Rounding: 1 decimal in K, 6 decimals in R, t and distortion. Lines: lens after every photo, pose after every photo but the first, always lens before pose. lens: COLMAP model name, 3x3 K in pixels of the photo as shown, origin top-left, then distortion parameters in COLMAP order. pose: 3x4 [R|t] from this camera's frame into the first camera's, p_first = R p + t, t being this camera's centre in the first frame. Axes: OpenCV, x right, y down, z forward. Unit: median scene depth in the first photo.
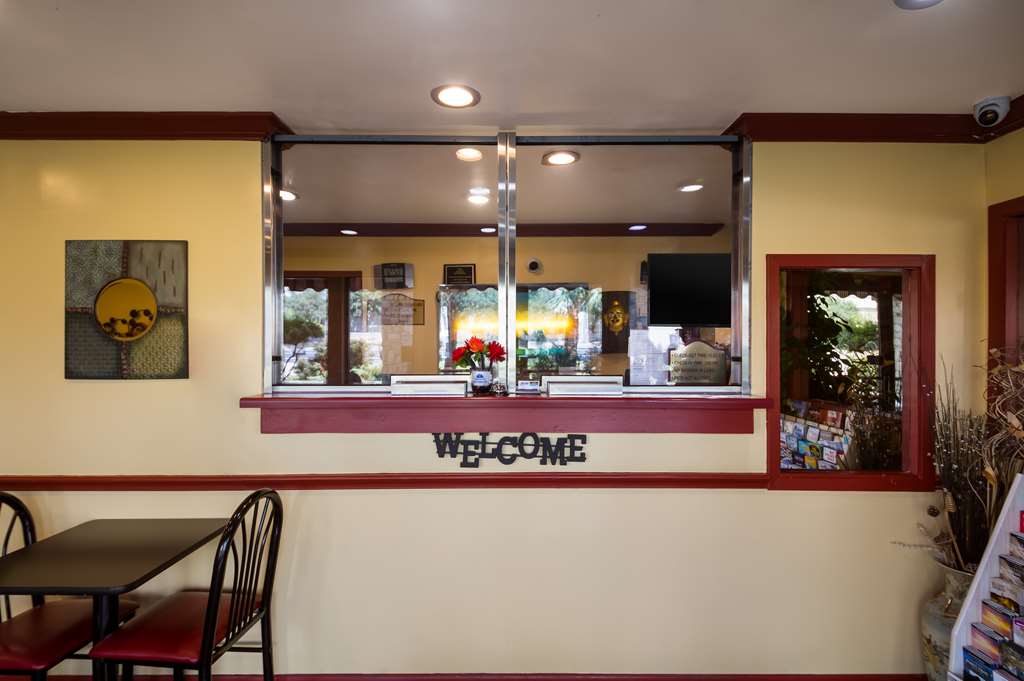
lens RADIAL K [[509.2, 0, 514.0], [0, 509.2, 347.2], [0, 0, 1]] dist [0.034316, -0.000102]
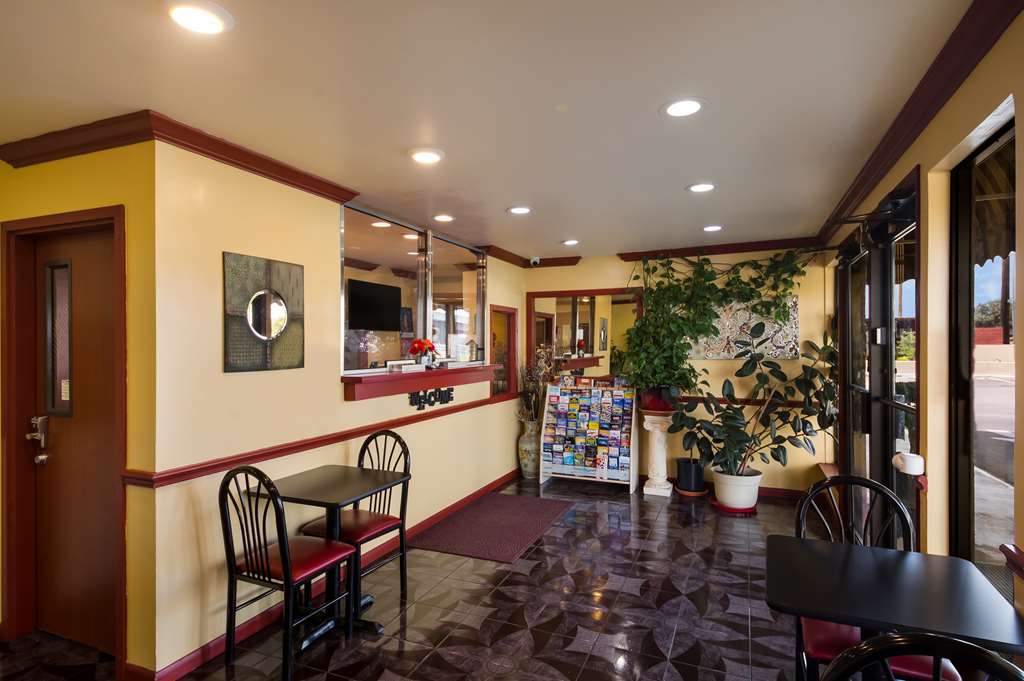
lens RADIAL K [[534.1, 0, 510.1], [0, 534.1, 344.0], [0, 0, 1]] dist [0.024788, -0.000060]
pose [[0.406871, -0.002987, 0.913481, -1.686419], [-0.003482, 0.999982, 0.004821, -0.009685], [-0.913479, -0.005142, 0.406853, -0.058125]]
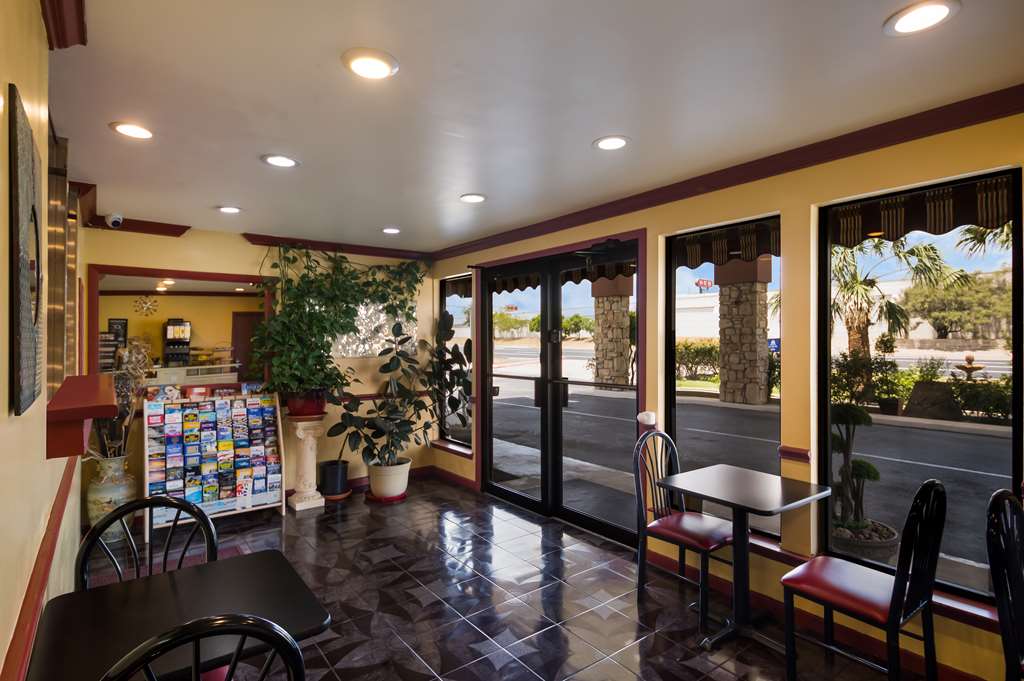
lens RADIAL K [[519.8, 0, 514.1], [0, 519.8, 338.2], [0, 0, 1]] dist [0.005562, 0.000071]
pose [[-0.618763, 0.004550, 0.785565, -1.420618], [-0.003592, 0.999956, -0.008621, -0.001223], [-0.785570, -0.008156, -0.618720, 0.957804]]
